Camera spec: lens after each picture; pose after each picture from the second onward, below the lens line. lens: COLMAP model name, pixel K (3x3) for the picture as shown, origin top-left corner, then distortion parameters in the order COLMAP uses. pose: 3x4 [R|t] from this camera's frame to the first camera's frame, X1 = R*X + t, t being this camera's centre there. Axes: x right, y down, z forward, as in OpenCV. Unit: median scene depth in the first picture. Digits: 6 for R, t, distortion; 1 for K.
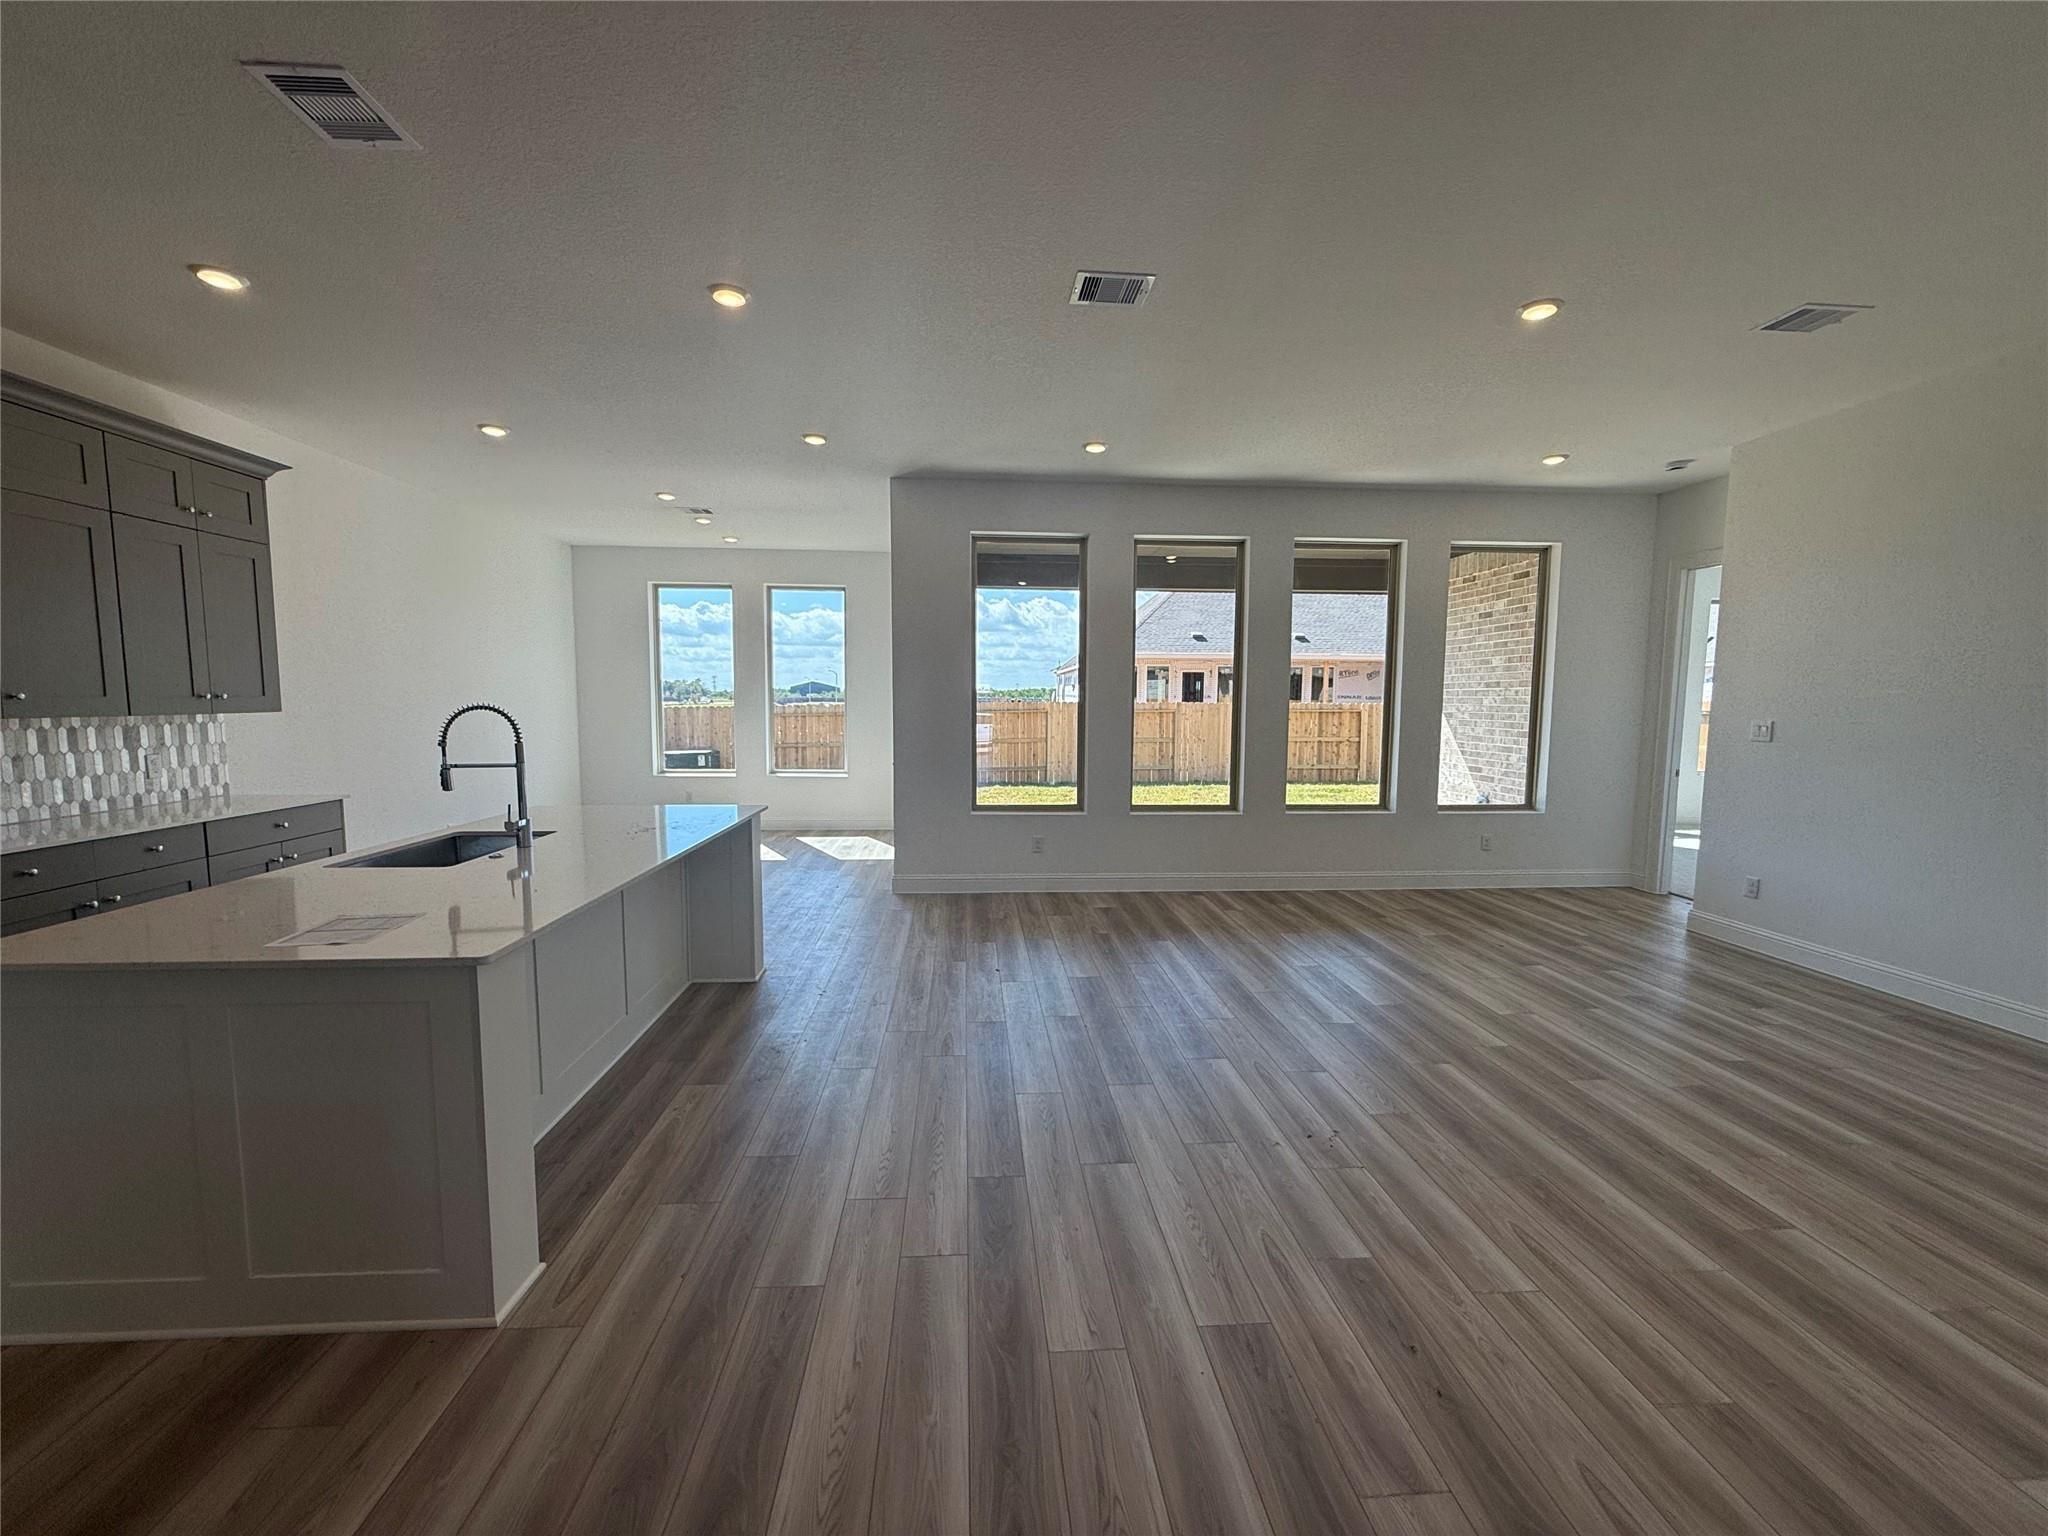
lens RADIAL K [[823.3, 0, 1022.0], [0, 823.3, 767.4], [0, 0, 1]] dist [-0.000020, 0.000008]
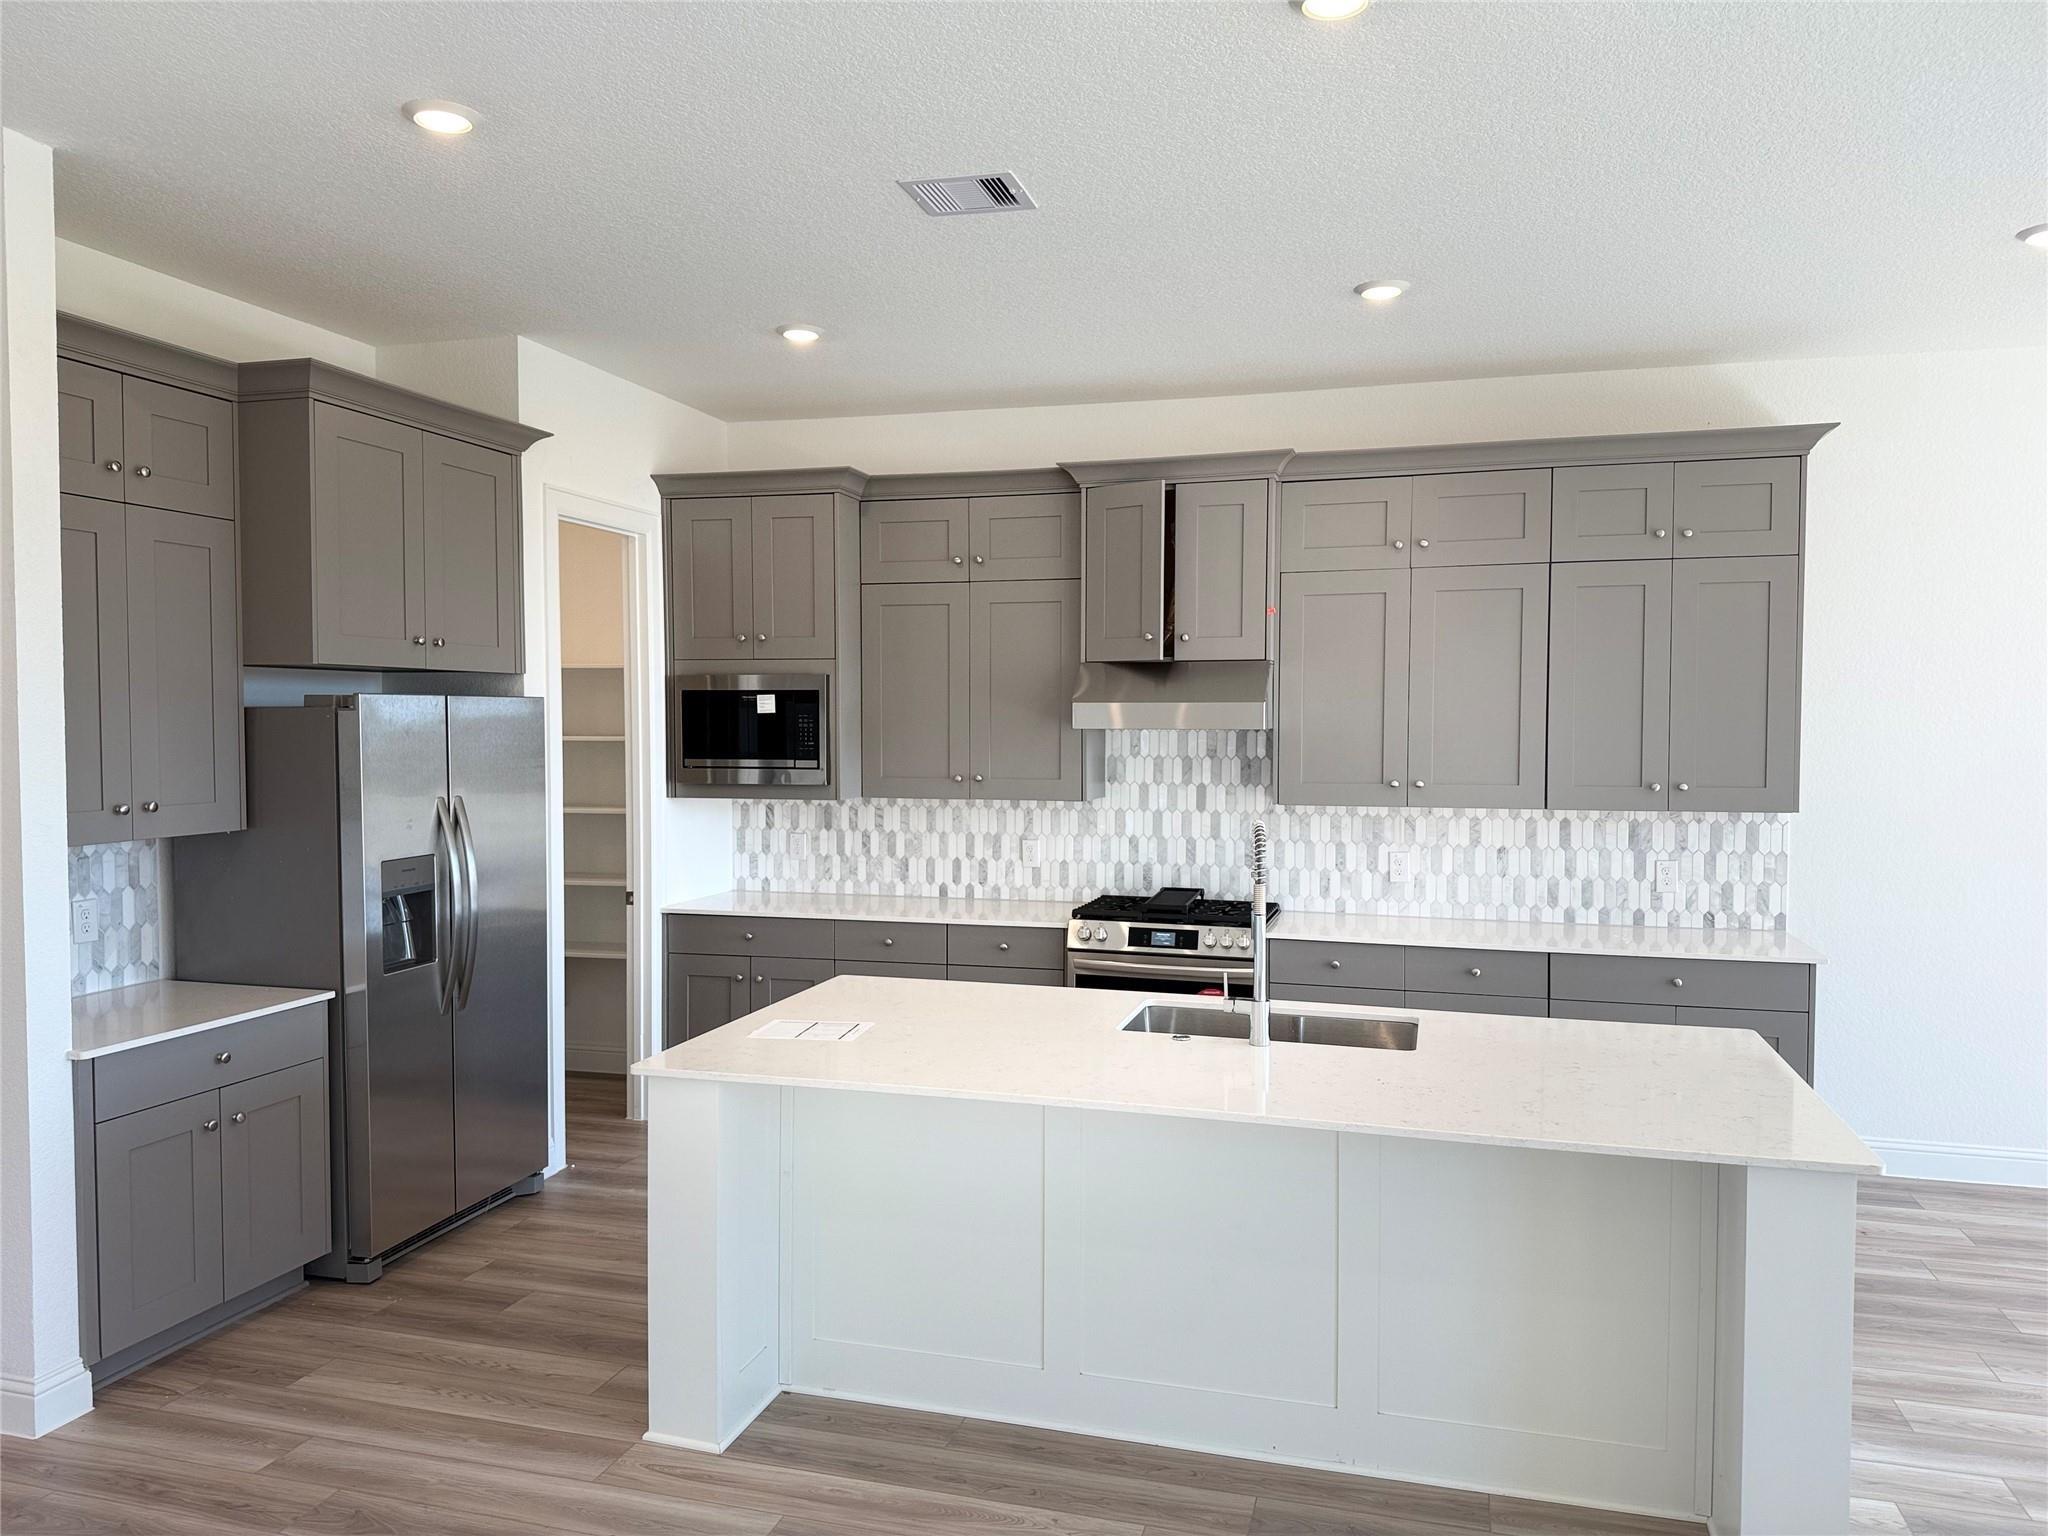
lens RADIAL K [[1421.9, 0, 1025.5], [0, 1421.9, 775.4], [0, 0, 1]] dist [-0.000104, -0.003027]
pose [[-0.341830, 0.024139, -0.939452, 0.462365], [-0.082224, 0.995068, 0.055486, -0.147888], [0.936158, 0.096213, -0.338159, 1.105166]]
